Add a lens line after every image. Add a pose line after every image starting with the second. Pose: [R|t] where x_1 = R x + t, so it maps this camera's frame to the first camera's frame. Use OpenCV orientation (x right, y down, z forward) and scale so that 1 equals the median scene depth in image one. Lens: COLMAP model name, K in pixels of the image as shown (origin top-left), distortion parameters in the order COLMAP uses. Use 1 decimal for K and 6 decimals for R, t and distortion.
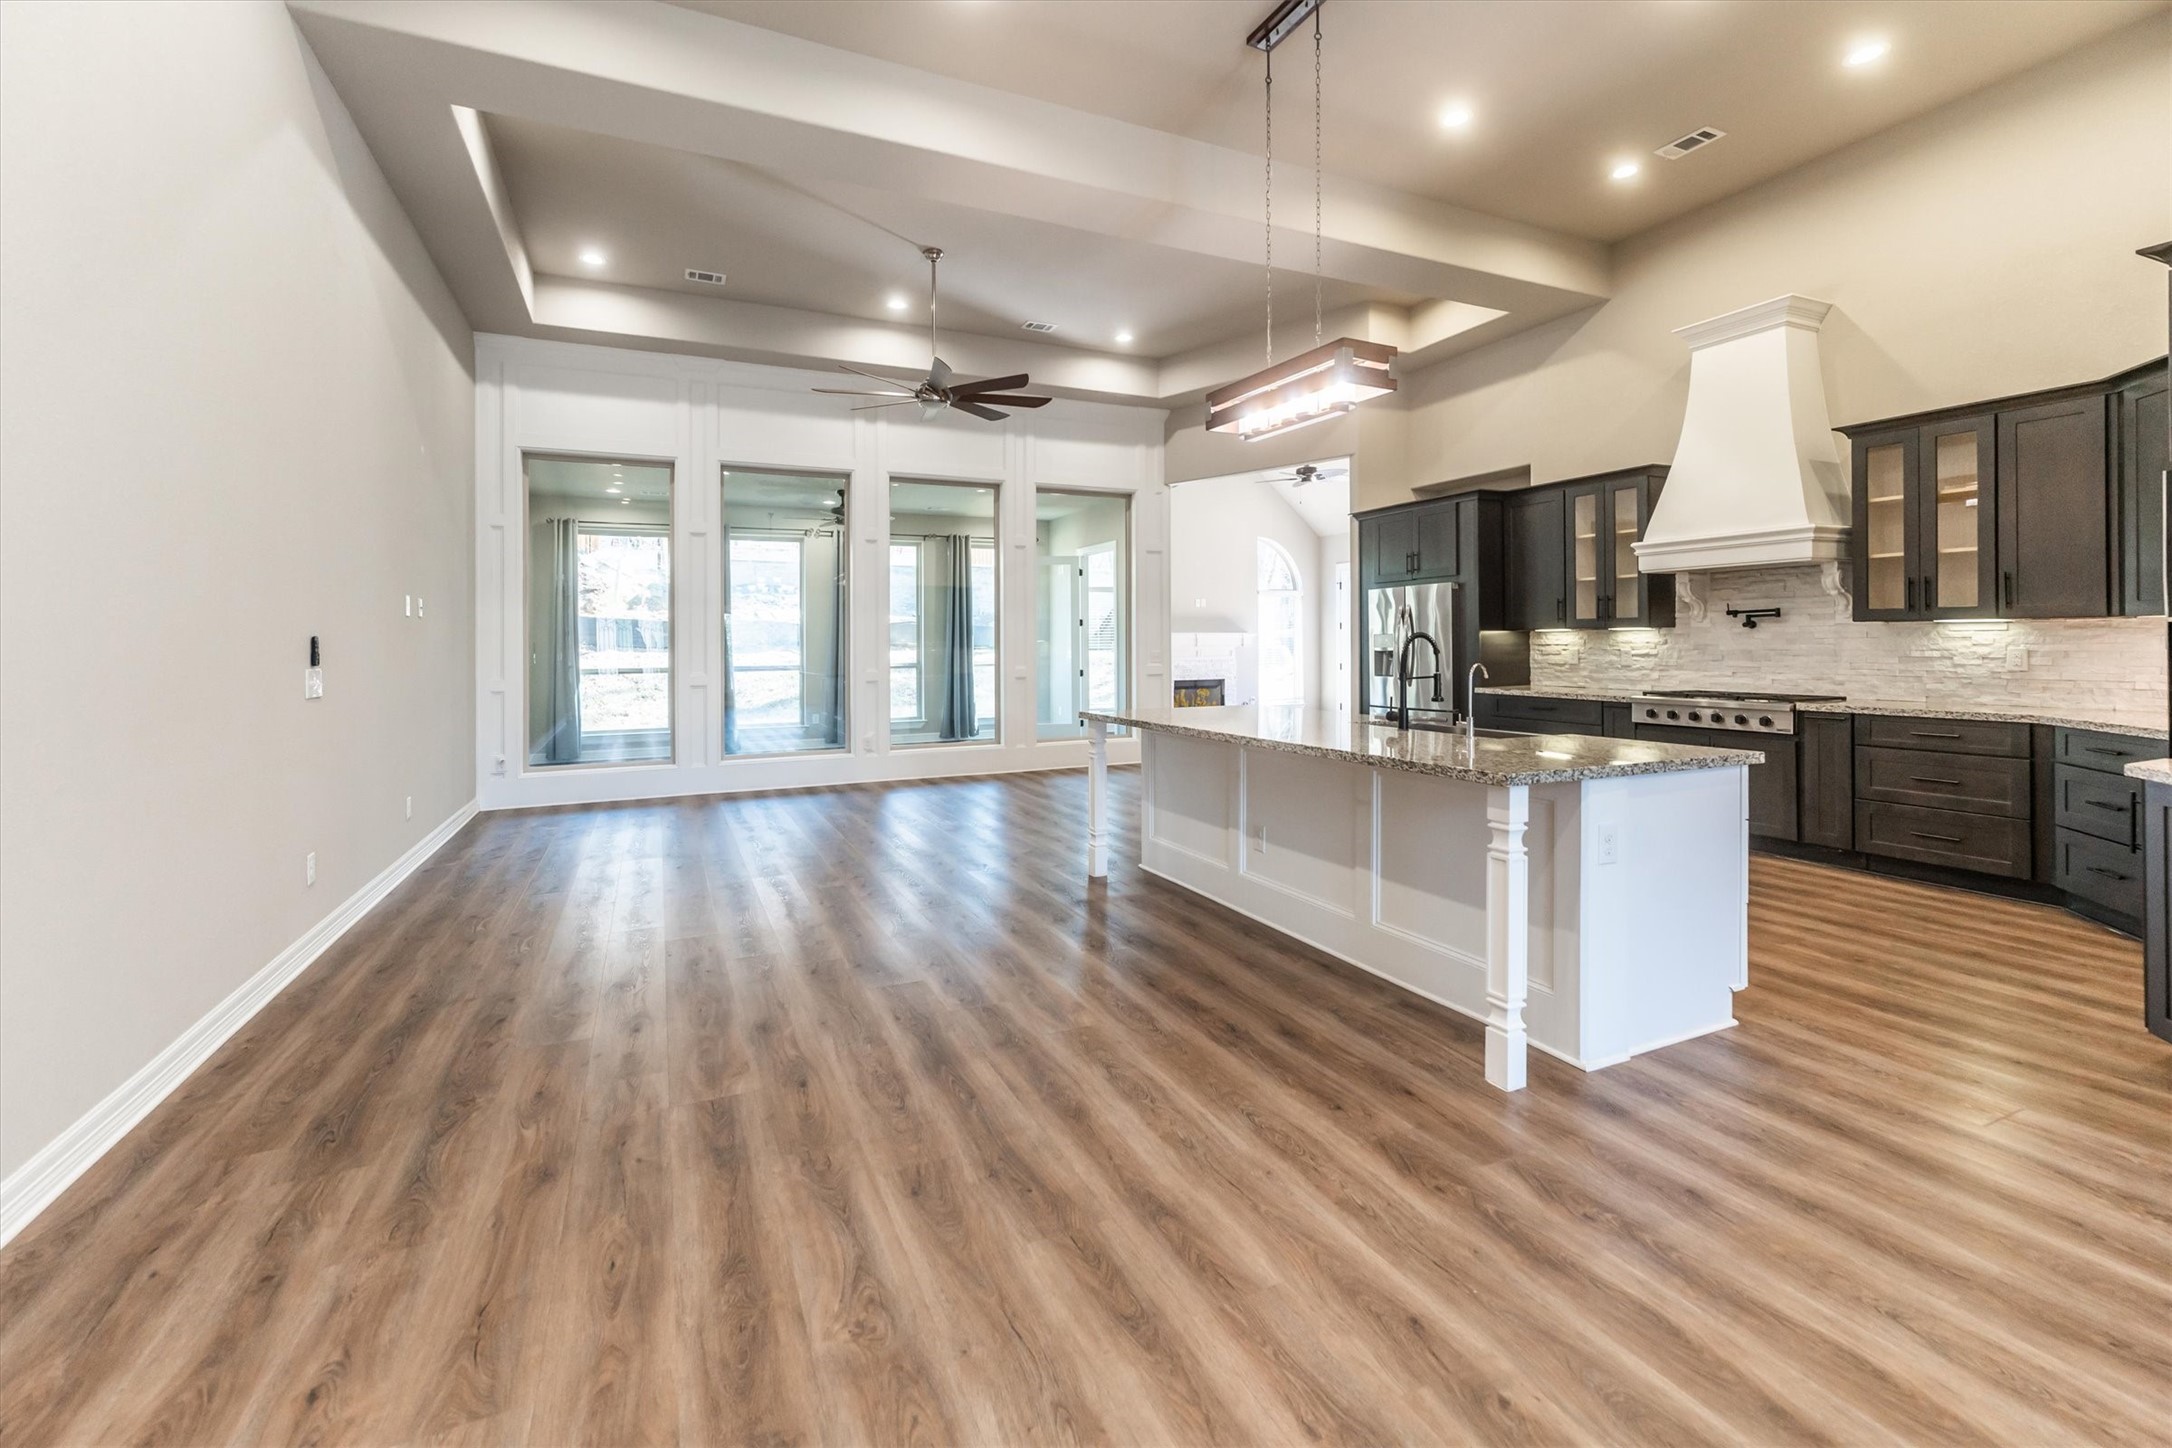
lens RADIAL K [[914.9, 0, 1099.4], [0, 914.9, 657.9], [0, 0, 1]] dist [-0.002506, -0.000139]
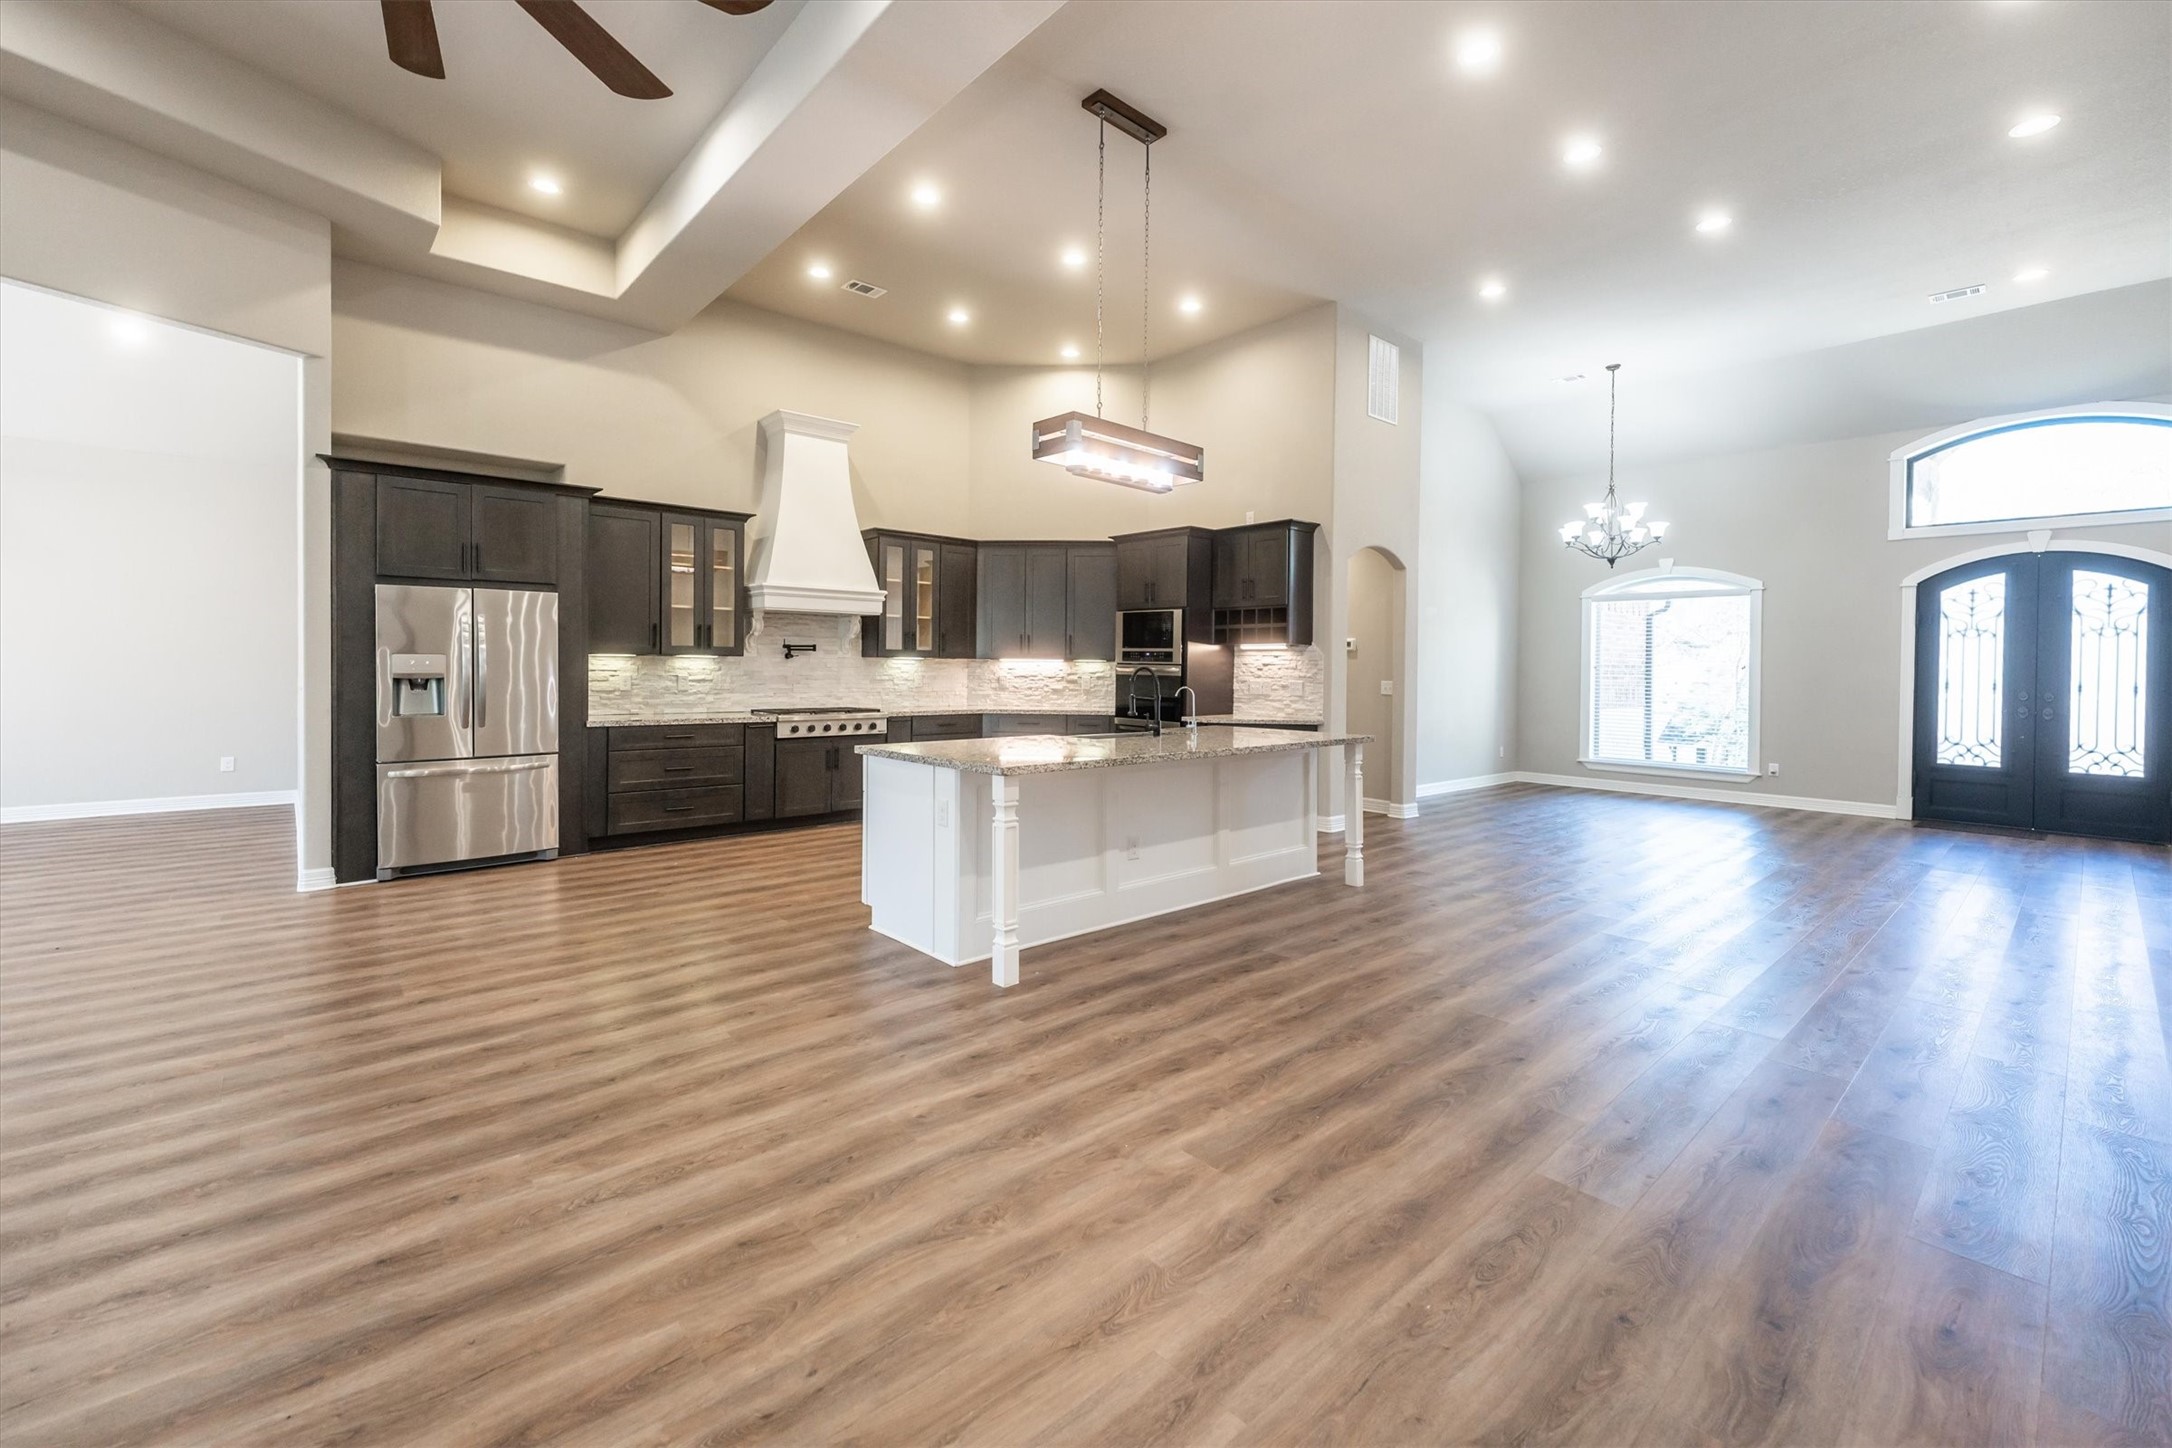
lens RADIAL K [[810.8, 0, 1125.9], [0, 810.8, 677.7], [0, 0, 1]] dist [0.000136, -0.000046]
pose [[-0.250088, -0.007517, 0.968194, -0.513905], [0.006953, 0.999930, 0.009560, -0.013209], [-0.968198, 0.009123, -0.250019, 0.824243]]
